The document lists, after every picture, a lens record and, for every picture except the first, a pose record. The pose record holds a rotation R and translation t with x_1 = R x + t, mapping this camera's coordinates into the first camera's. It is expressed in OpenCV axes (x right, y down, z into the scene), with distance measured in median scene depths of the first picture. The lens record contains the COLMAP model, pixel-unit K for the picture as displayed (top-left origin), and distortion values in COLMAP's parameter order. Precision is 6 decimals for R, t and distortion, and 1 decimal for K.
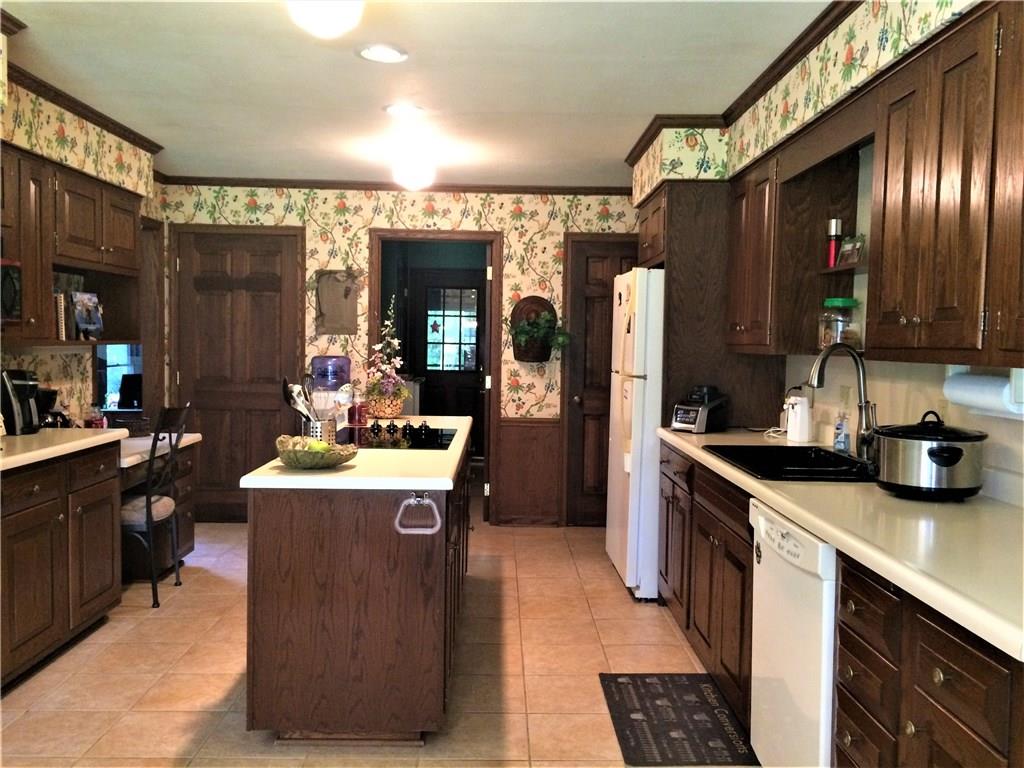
lens RADIAL K [[877.0, 0, 507.5], [0, 877.0, 384.0], [0, 0, 1]] dist [0.070288, -0.095521]
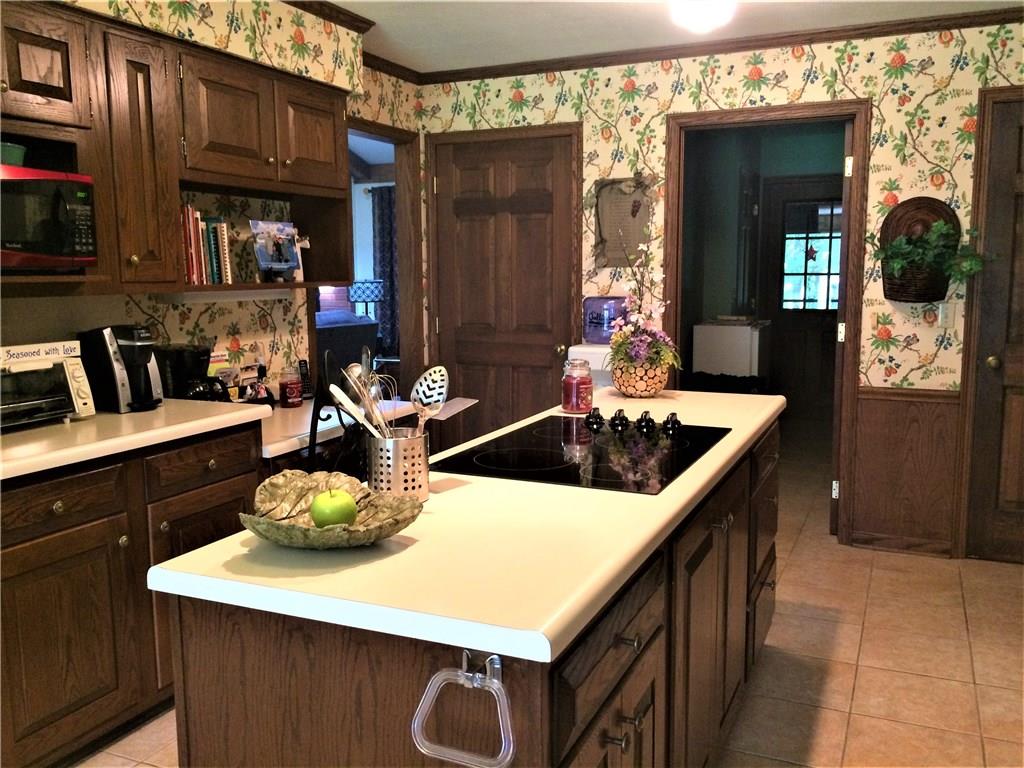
lens RADIAL K [[877.0, 0, 507.5], [0, 877.0, 384.0], [0, 0, 1]] dist [0.070288, -0.095521]
pose [[0.904533, 0.032548, -0.425160, 0.036756], [-0.000003, 0.997083, 0.076323, -0.014846], [0.426404, -0.069035, 0.901894, 0.287775]]
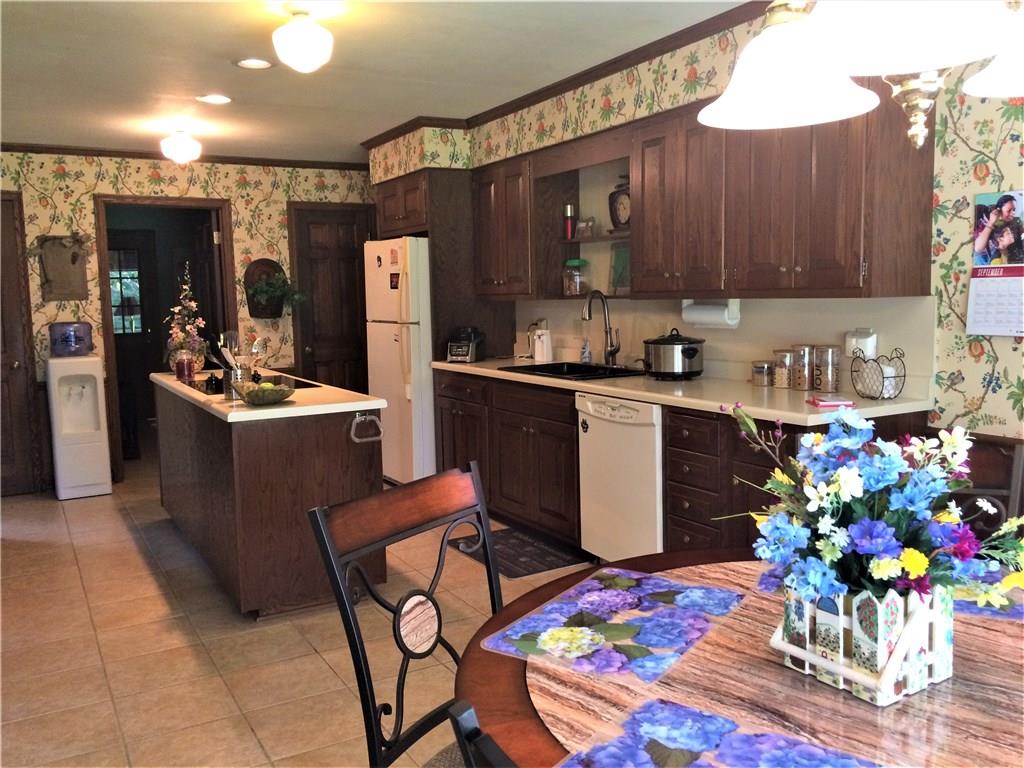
lens RADIAL K [[877.0, 0, 507.5], [0, 877.0, 384.0], [0, 0, 1]] dist [0.070288, -0.095521]
pose [[0.877280, -0.086721, 0.472080, -0.240056], [0.062359, 0.995799, 0.067045, 0.001837], [-0.475911, -0.029379, 0.879003, -0.129364]]
